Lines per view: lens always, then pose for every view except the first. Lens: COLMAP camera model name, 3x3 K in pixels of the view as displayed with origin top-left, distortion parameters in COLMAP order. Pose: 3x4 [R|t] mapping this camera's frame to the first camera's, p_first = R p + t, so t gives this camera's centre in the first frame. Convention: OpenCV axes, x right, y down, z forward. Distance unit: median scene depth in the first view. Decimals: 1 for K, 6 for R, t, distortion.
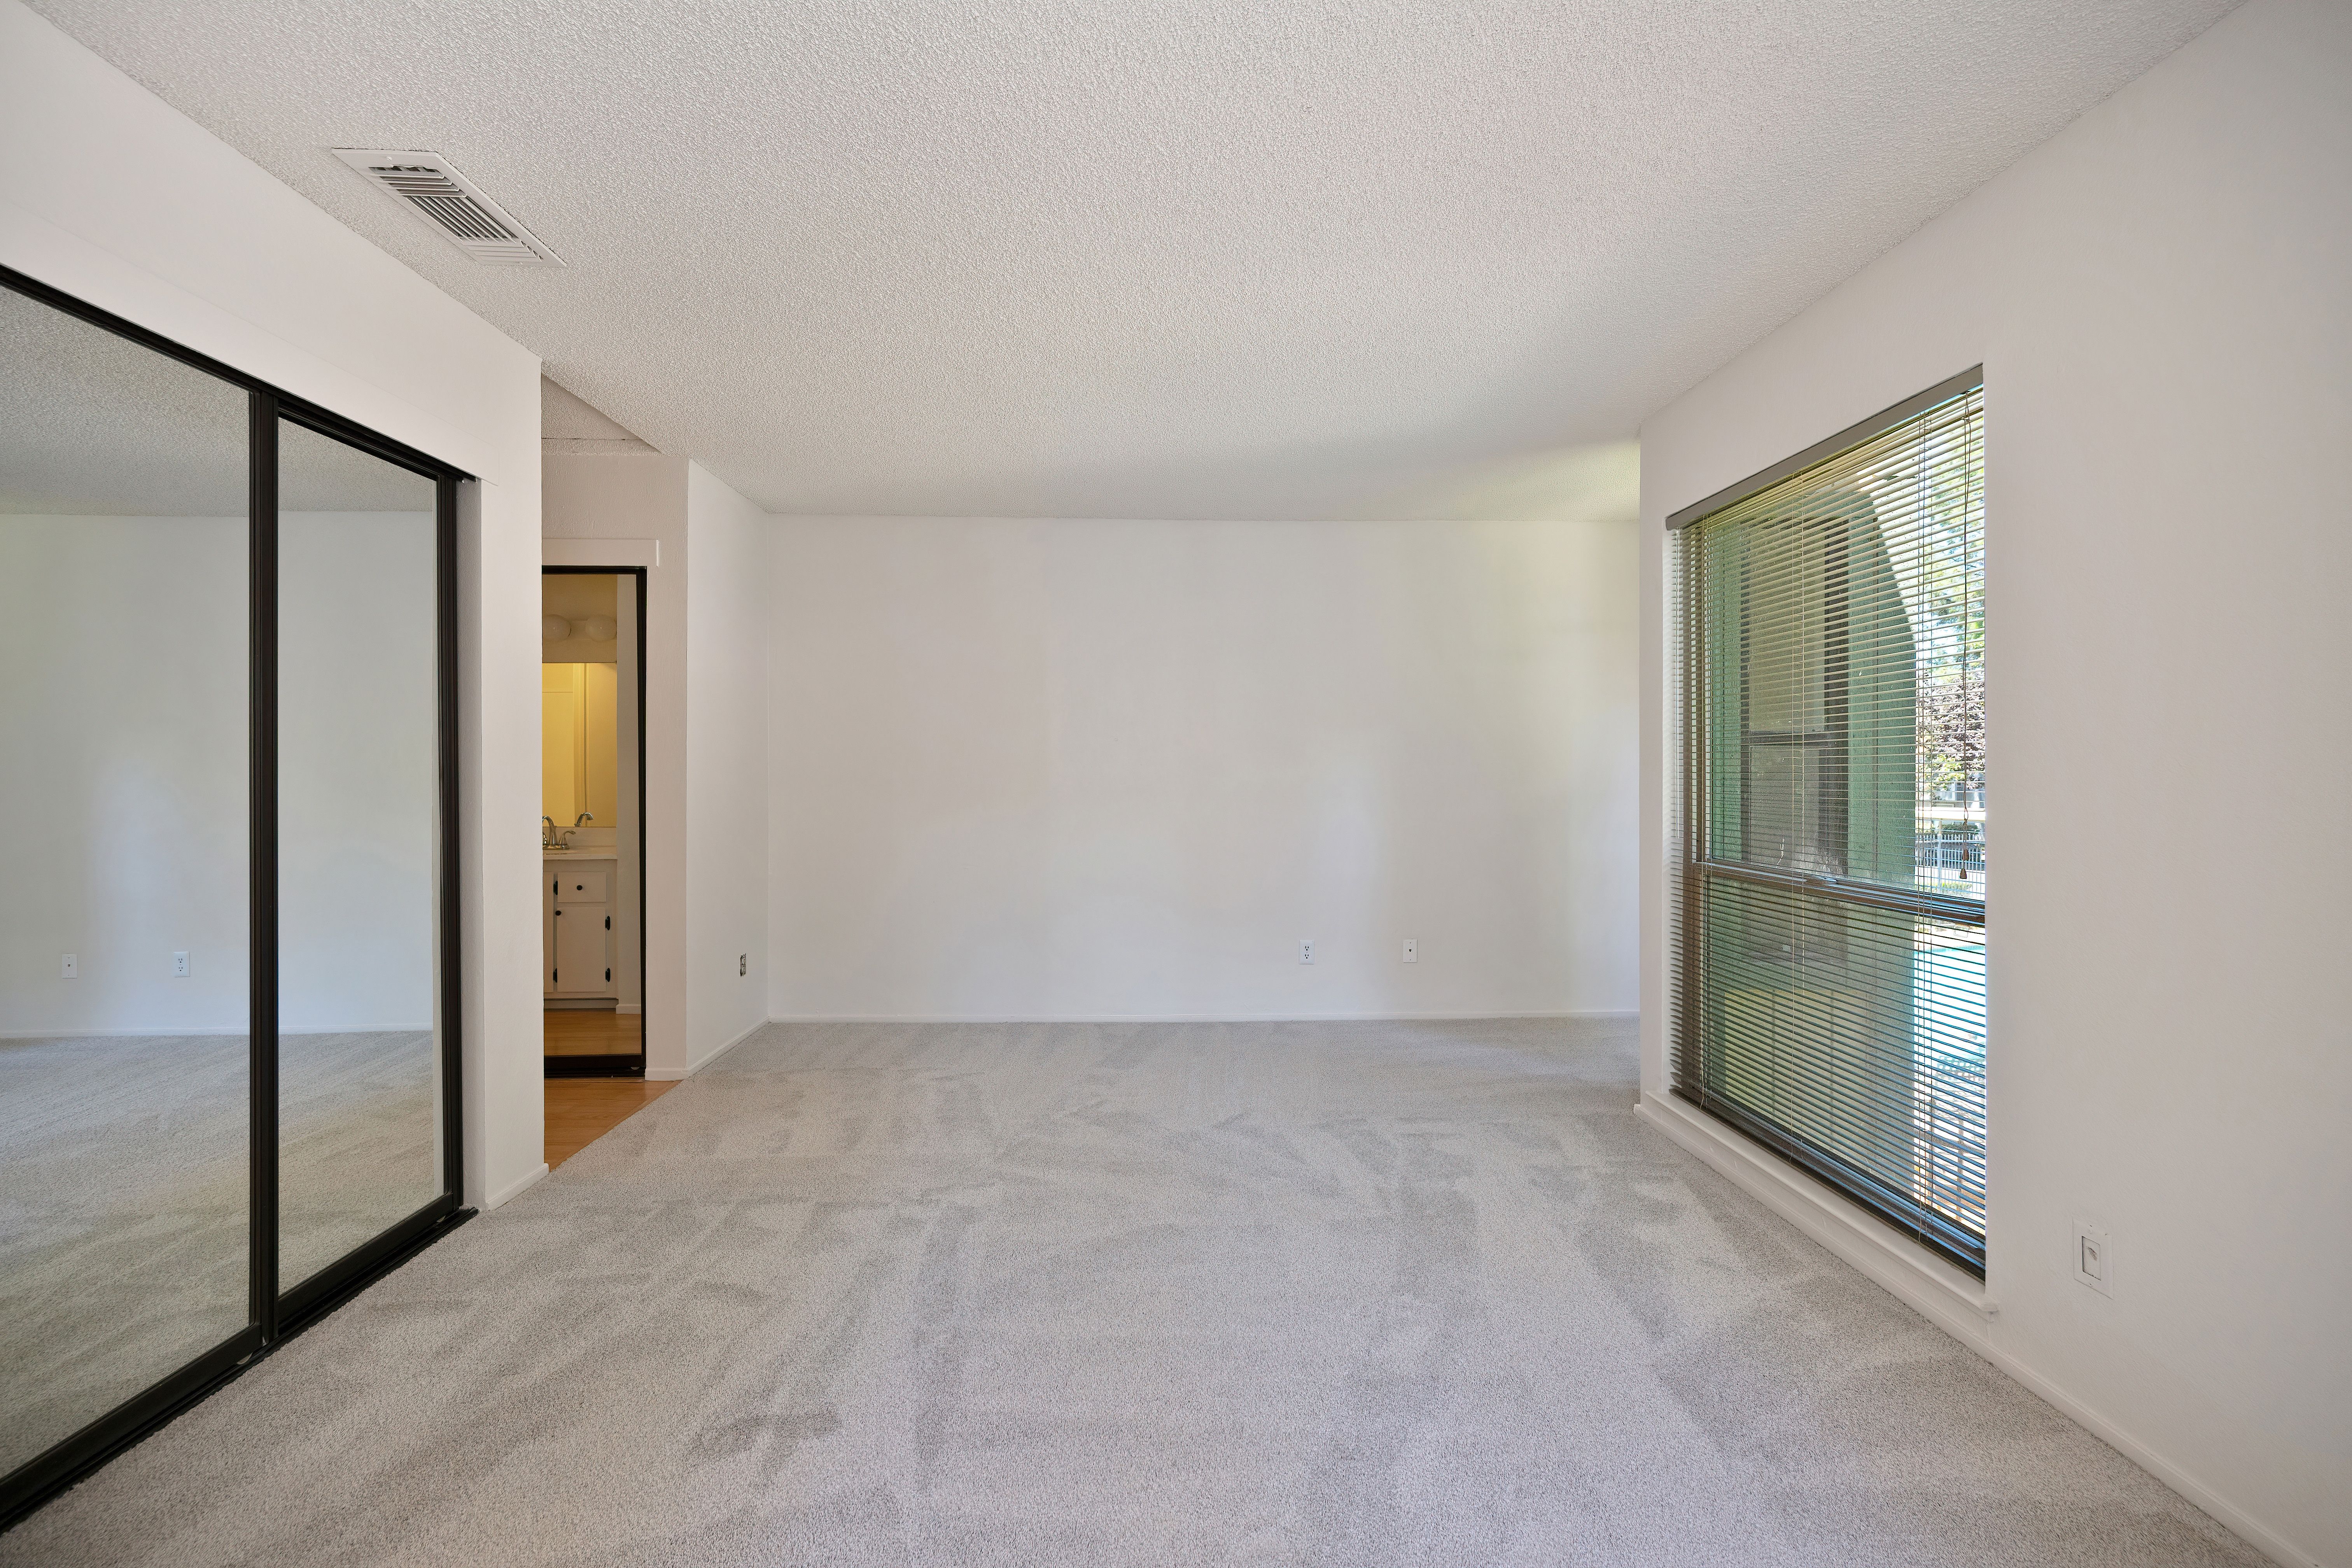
lens RADIAL K [[911.1, 0, 1176.0], [0, 911.1, 784.0], [0, 0, 1]] dist [-0.000441, -0.000122]
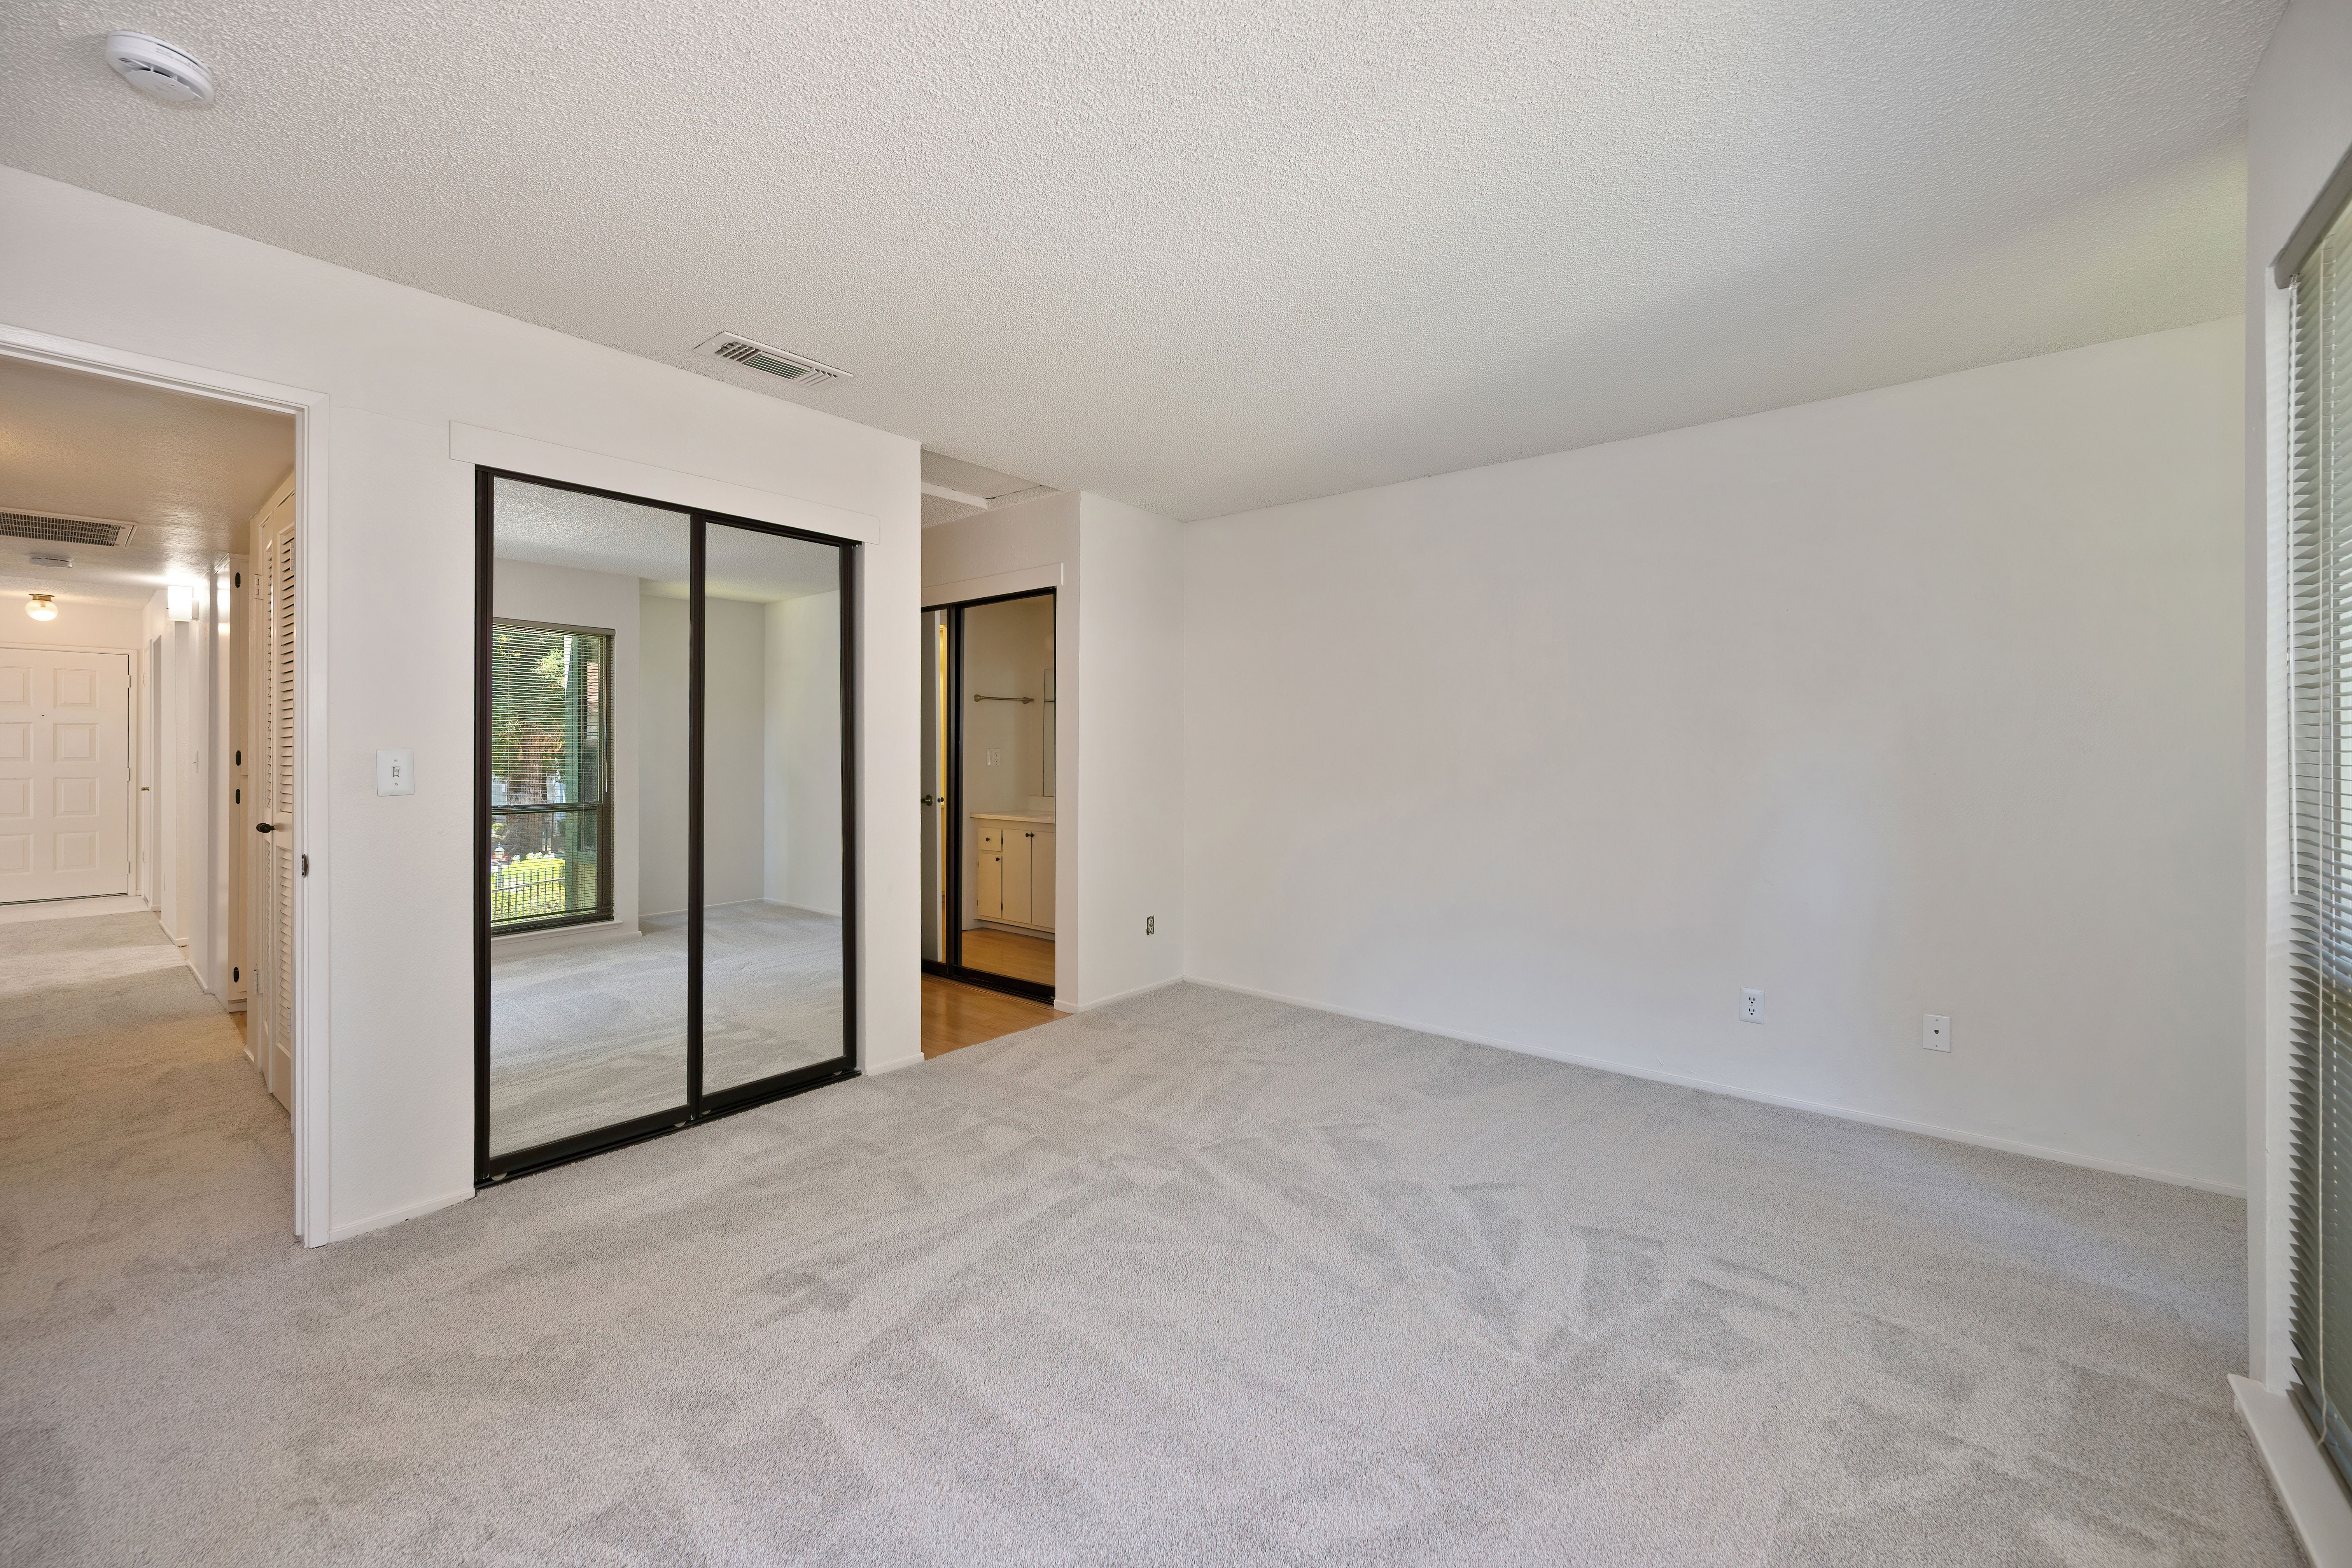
lens RADIAL K [[920.8, 0, 1176.6], [0, 920.8, 770.2], [0, 0, 1]] dist [-0.001147, -0.000084]
pose [[0.757756, 0.015384, -0.652357, 0.447368], [-0.012783, 0.999880, 0.008731, -0.008312], [0.652413, 0.001723, 0.757862, 0.228965]]
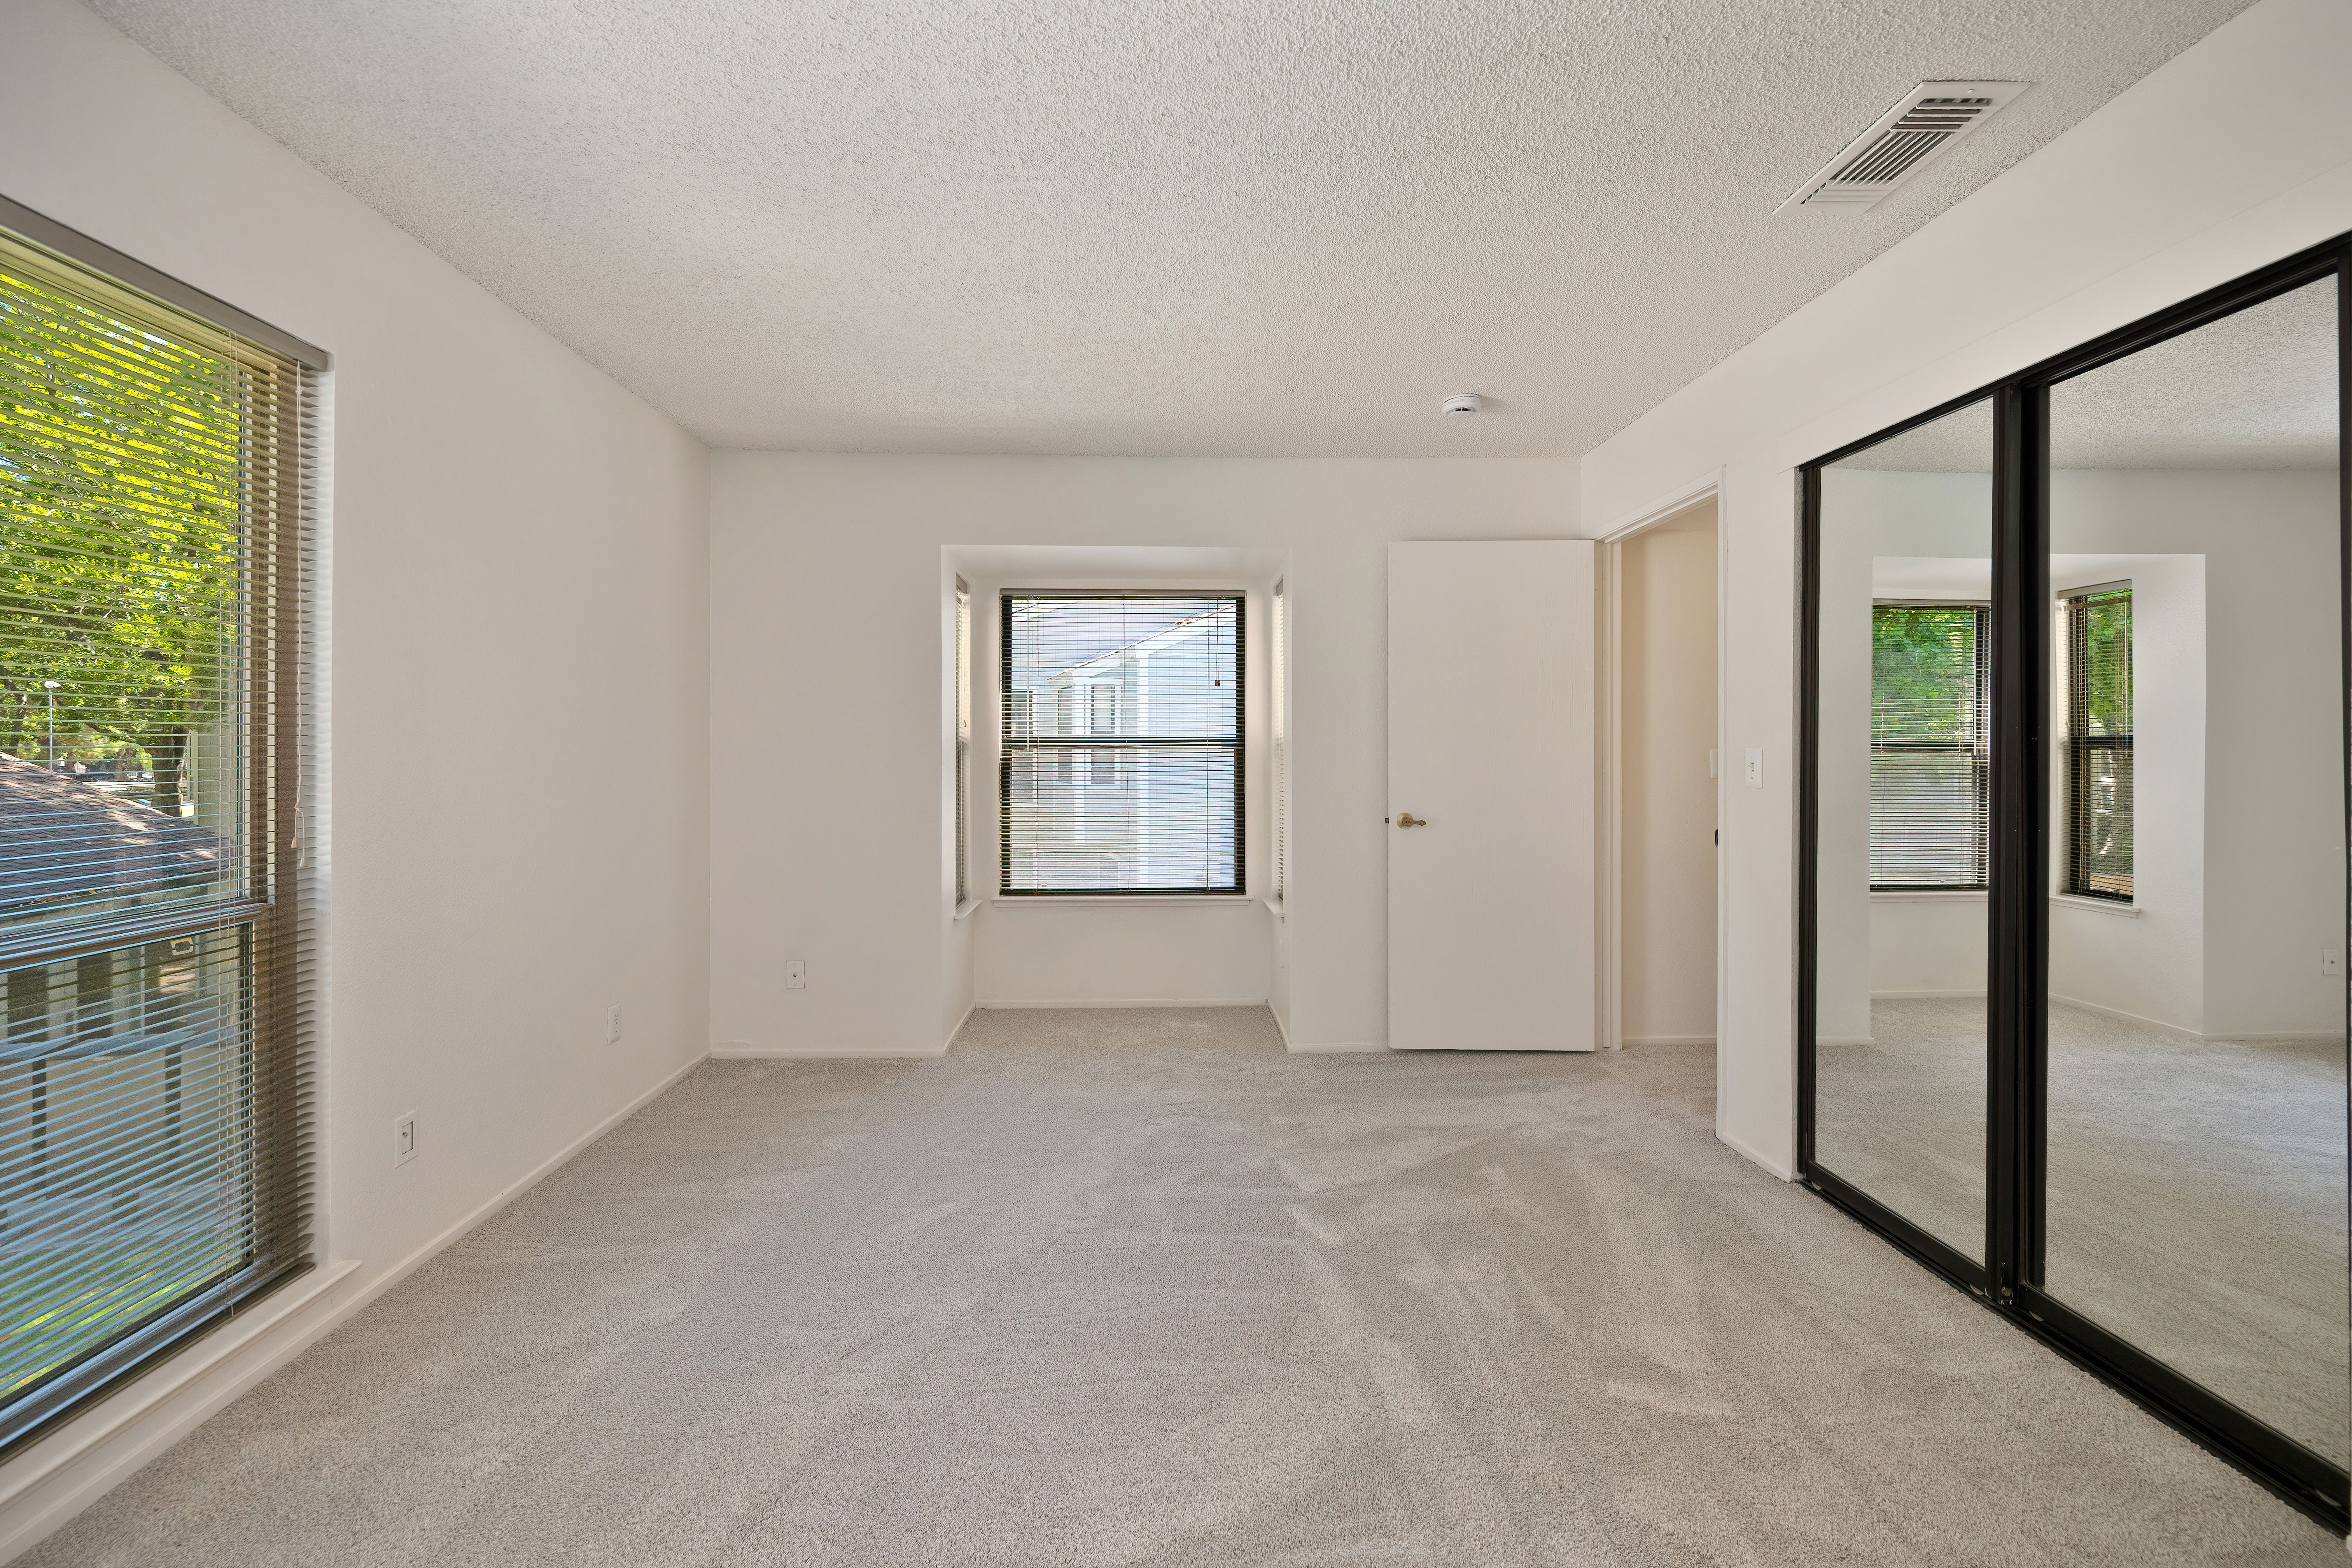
lens RADIAL K [[920.8, 0, 1176.6], [0, 920.8, 770.2], [0, 0, 1]] dist [-0.001147, -0.000084]
pose [[-0.999999, -0.000542, -0.001092, -0.038919], [-0.000580, 0.999399, 0.034661, -0.019918], [0.001072, 0.034661, -0.999399, 1.362936]]
